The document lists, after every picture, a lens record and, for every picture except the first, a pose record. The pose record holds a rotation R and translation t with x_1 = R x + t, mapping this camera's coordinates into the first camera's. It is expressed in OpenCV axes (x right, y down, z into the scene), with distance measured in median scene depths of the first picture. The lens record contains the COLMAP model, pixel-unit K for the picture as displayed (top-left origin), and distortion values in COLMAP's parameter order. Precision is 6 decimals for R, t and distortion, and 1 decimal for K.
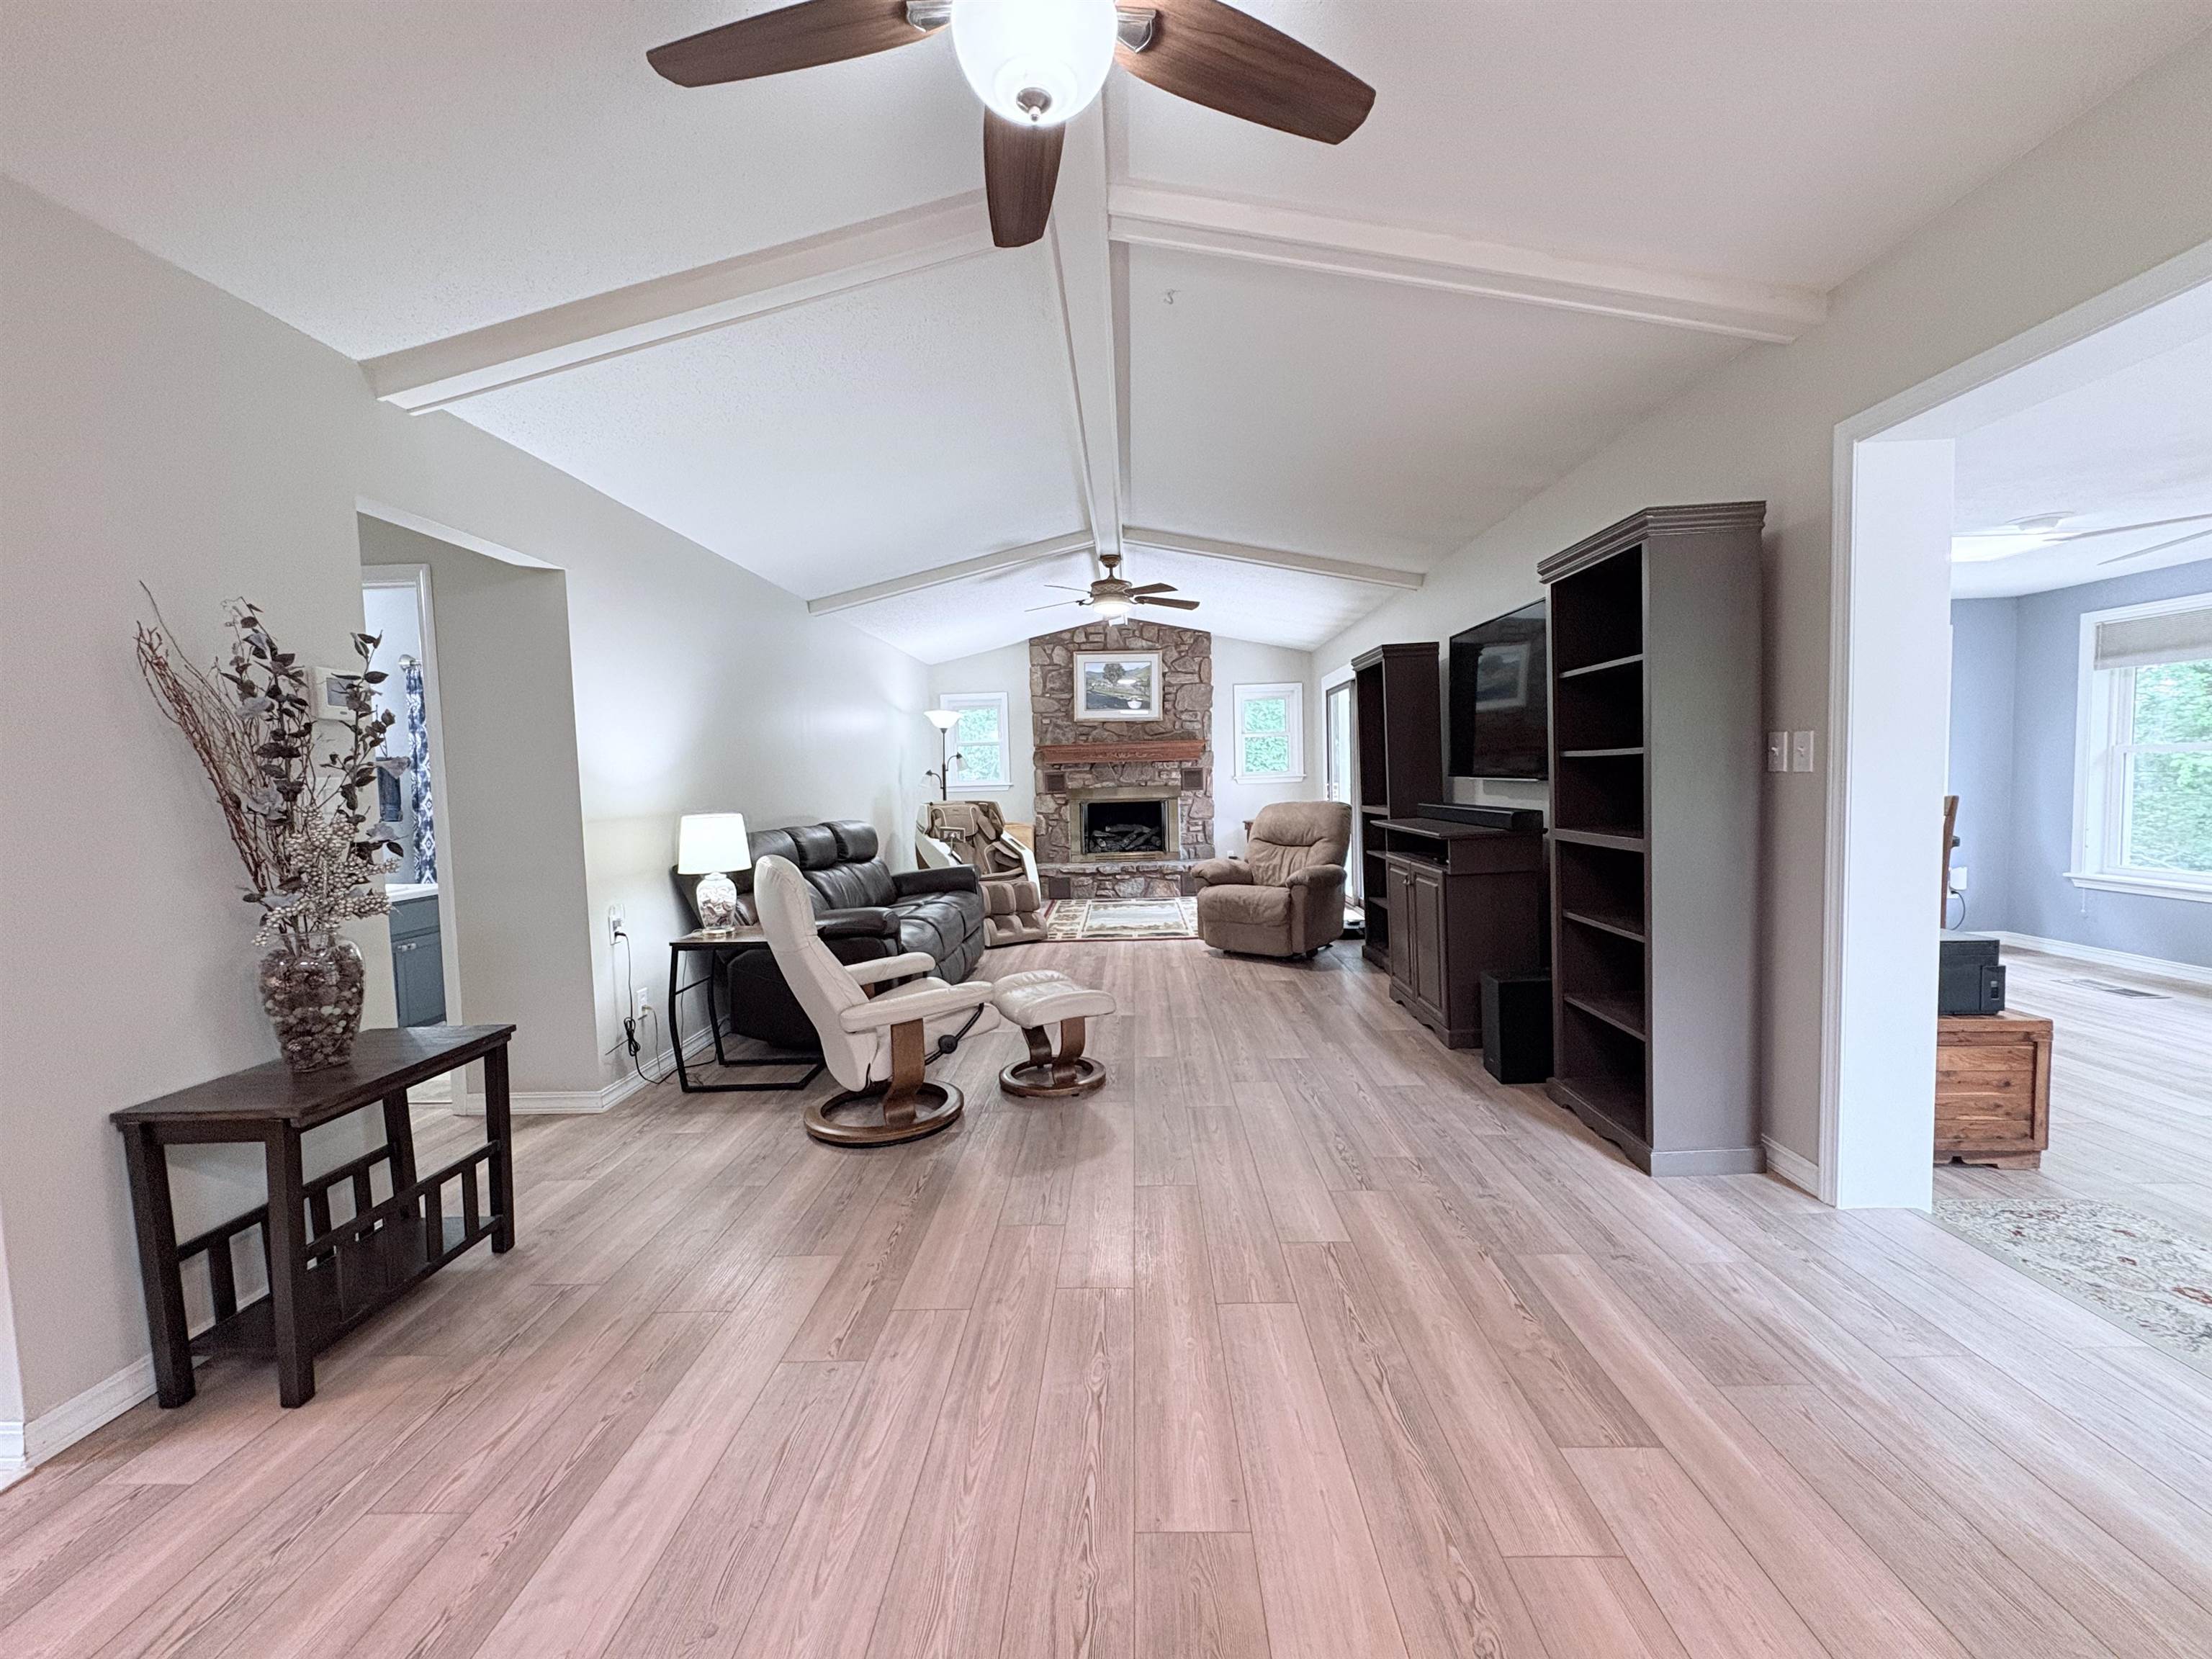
lens RADIAL K [[883.2, 0, 1104.5], [0, 883.2, 829.5], [0, 0, 1]] dist [0.000823, 0.000509]
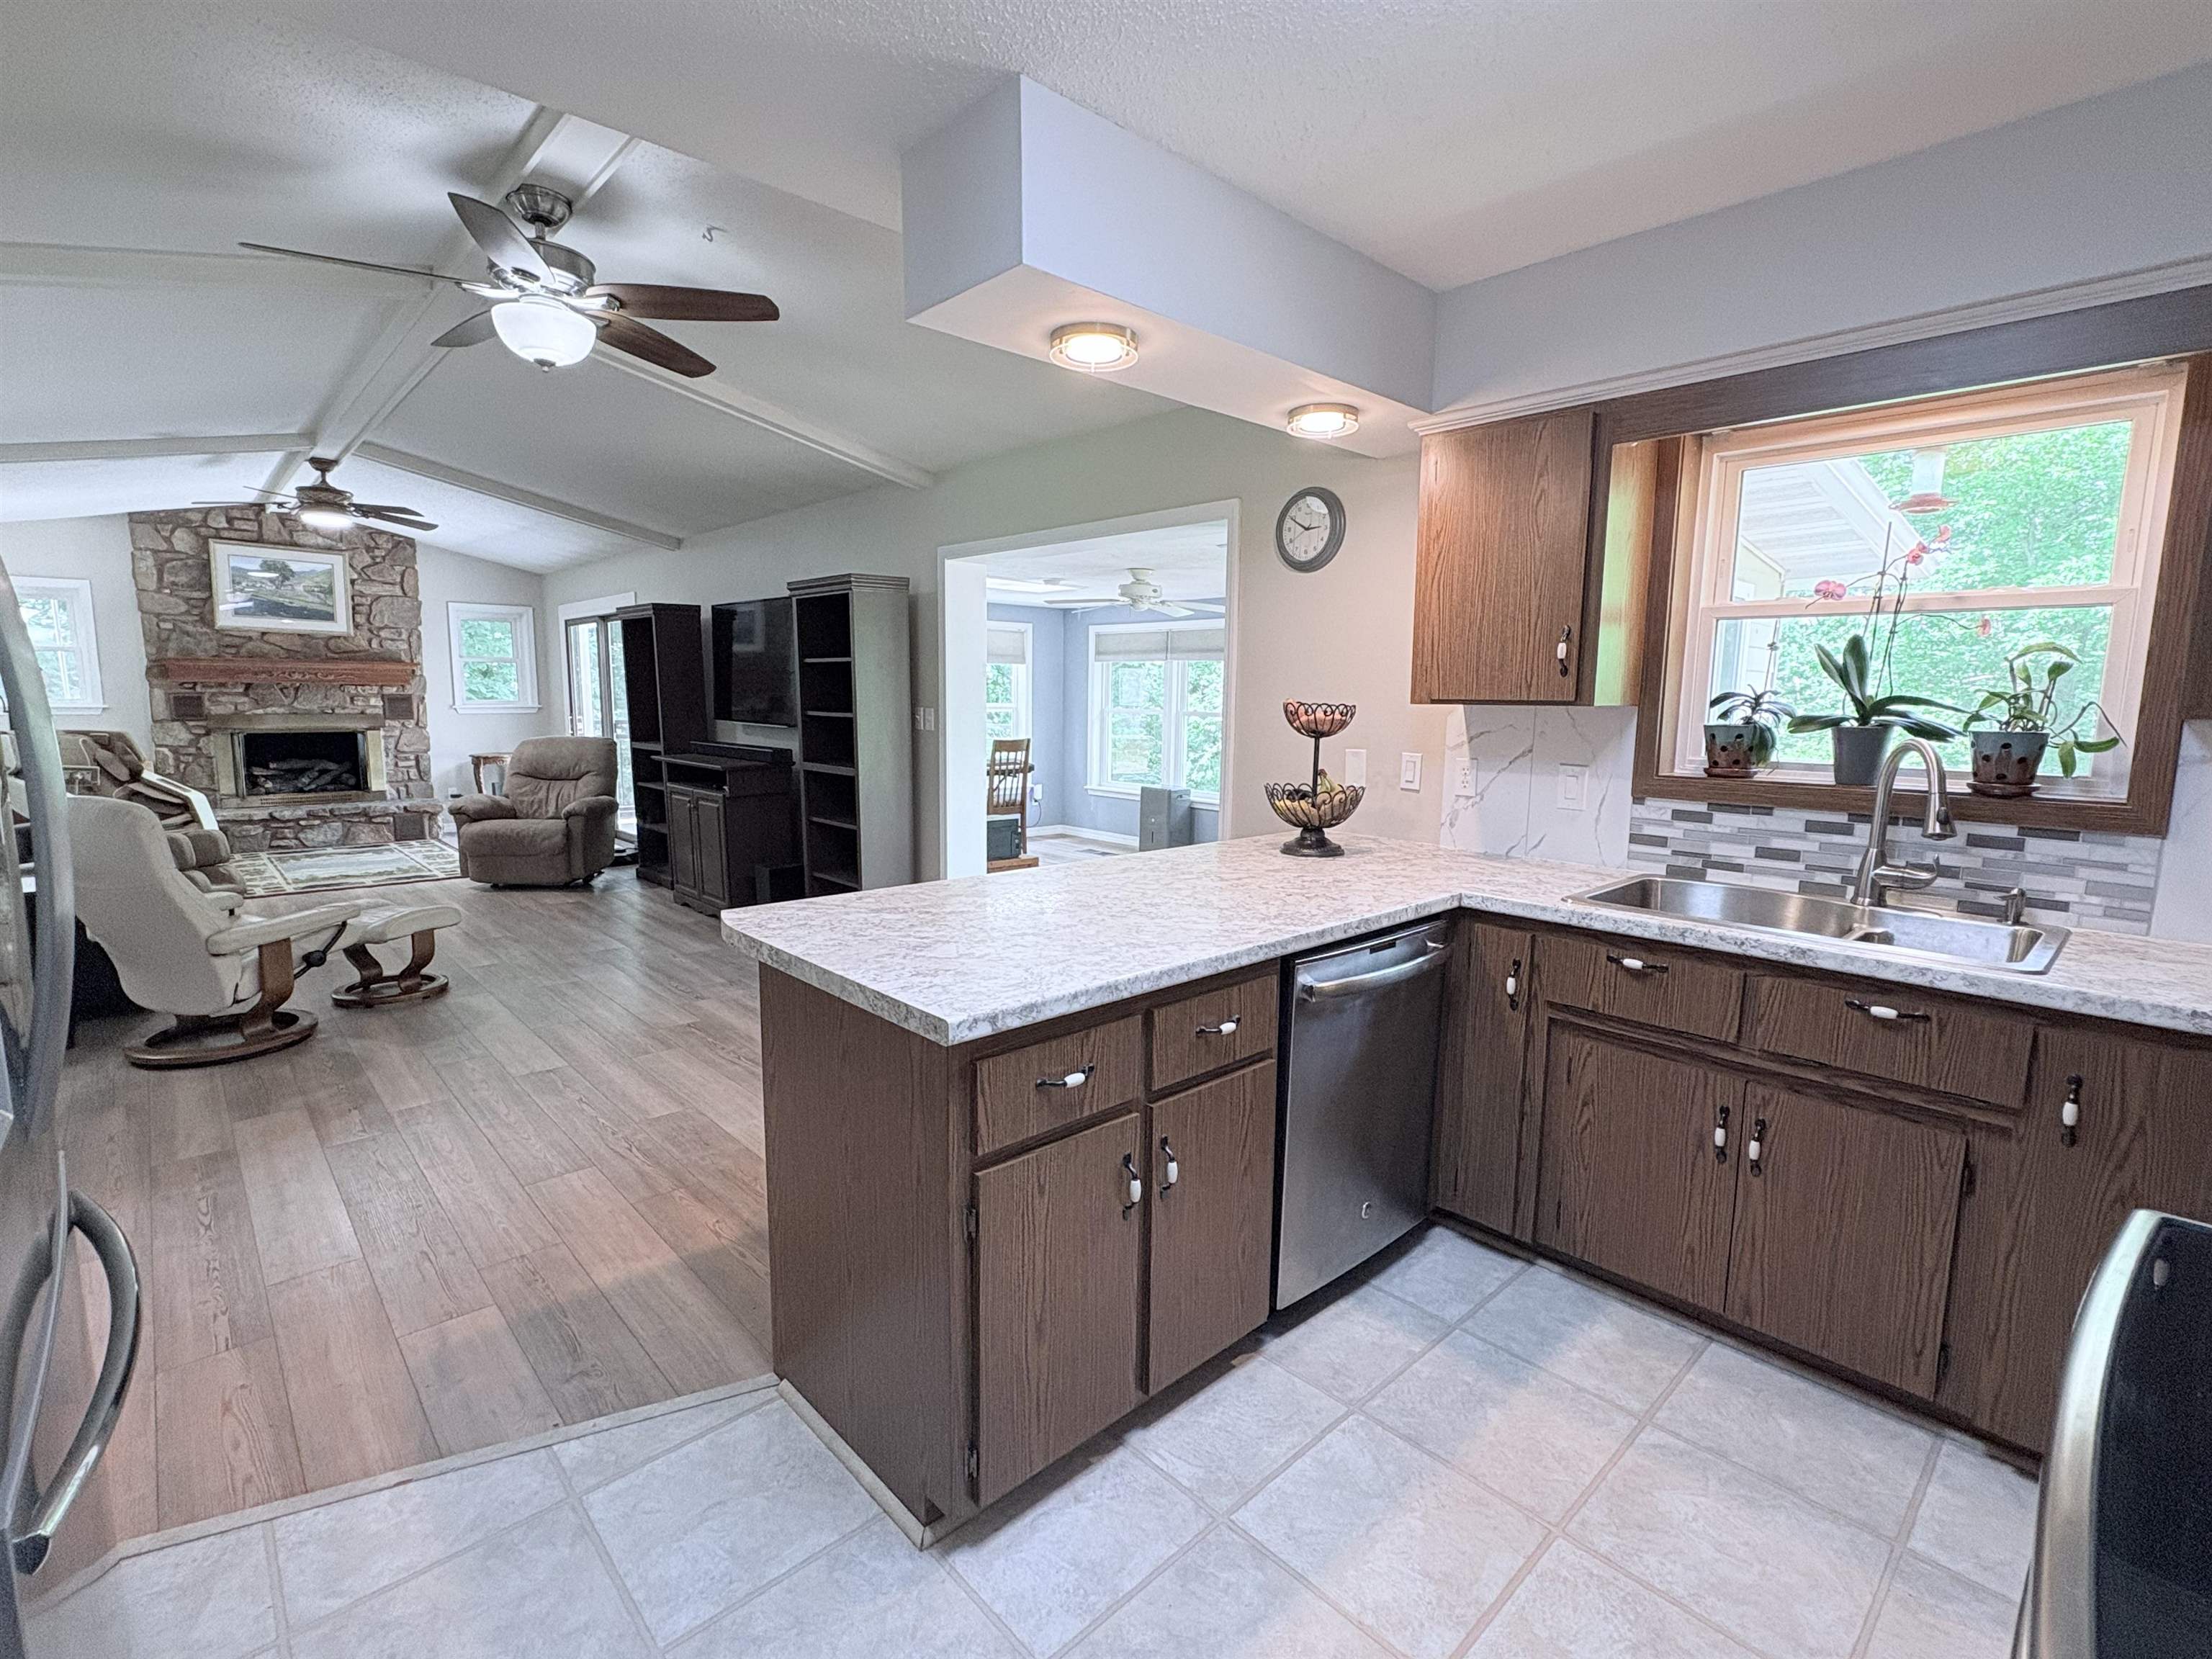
lens RADIAL K [[1023.7, 0, 1102.7], [0, 1023.7, 833.0], [0, 0, 1]] dist [0.000679, -0.000067]
pose [[0.708772, -0.057889, 0.703059, -0.351568], [0.008406, 0.997250, 0.073638, -0.004785], [-0.705388, -0.046283, 0.707309, -0.584749]]
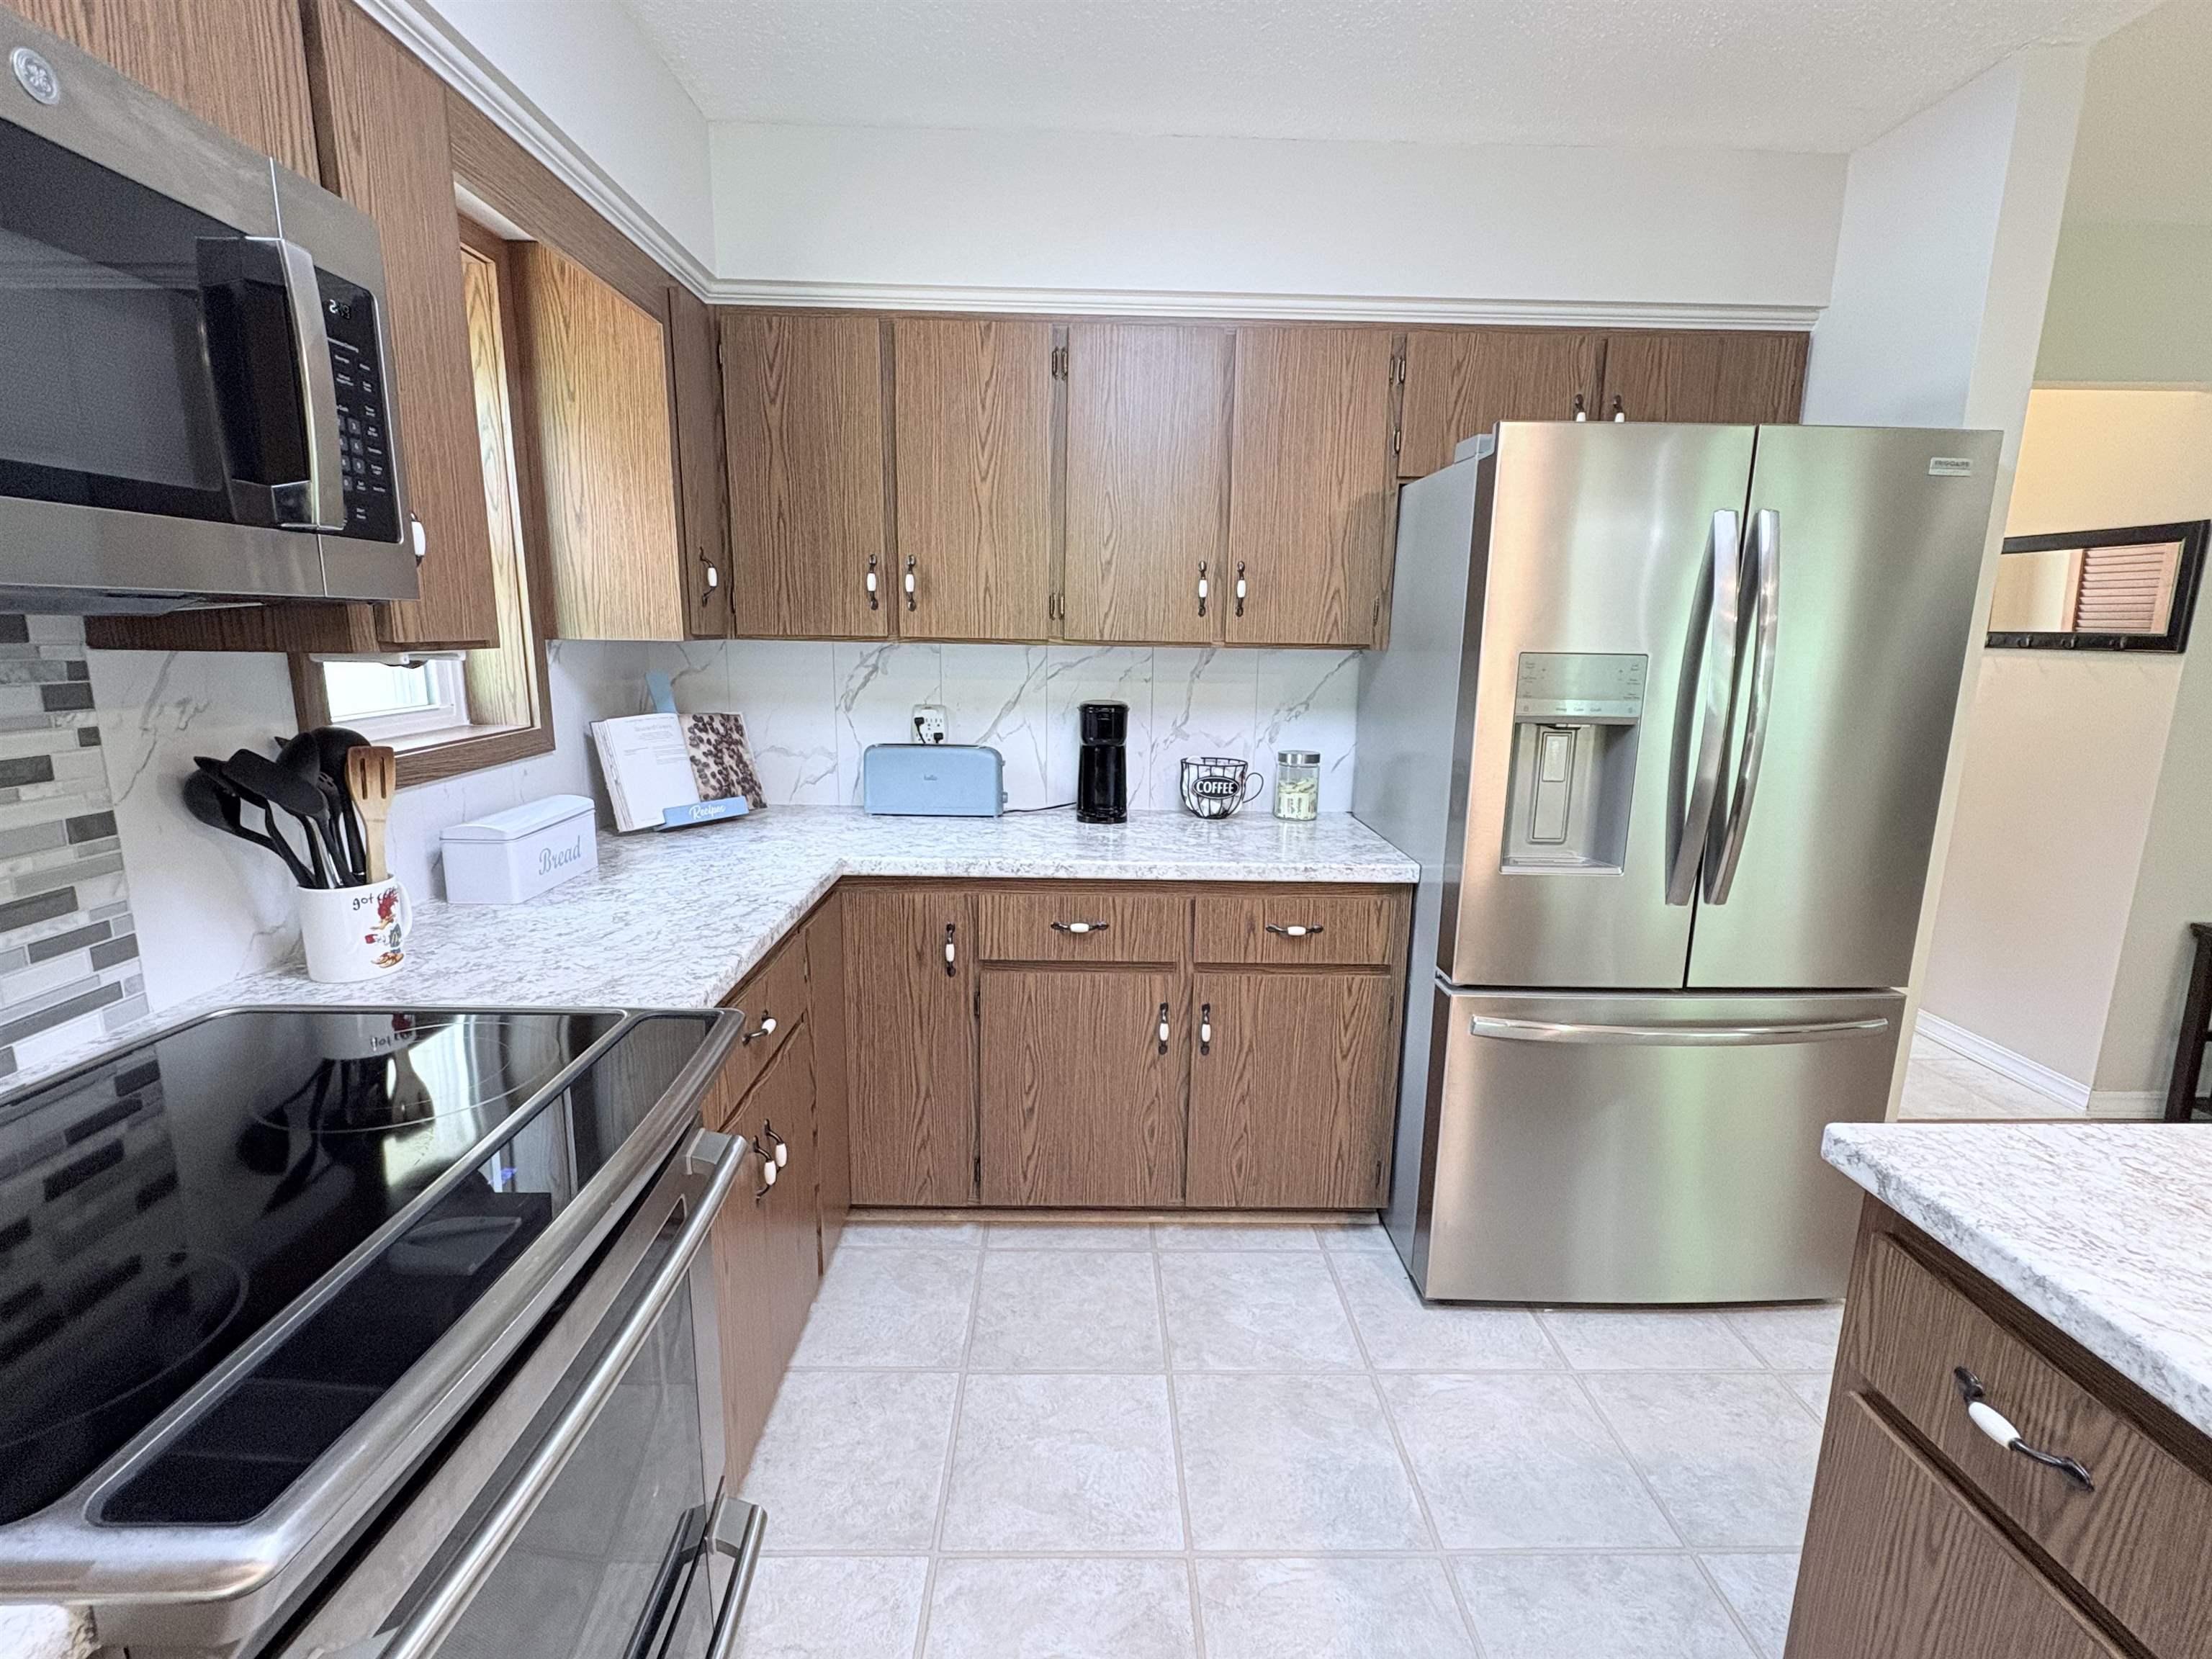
lens RADIAL K [[1023.7, 0, 1105.3], [0, 1023.7, 832.0], [0, 0, 1]] dist [0.000679, -0.000067]
pose [[0.053888, 0.230290, -0.971629, 0.192768], [-0.074772, 0.971242, 0.226051, -0.034449], [0.995744, 0.060469, 0.069558, -0.475340]]
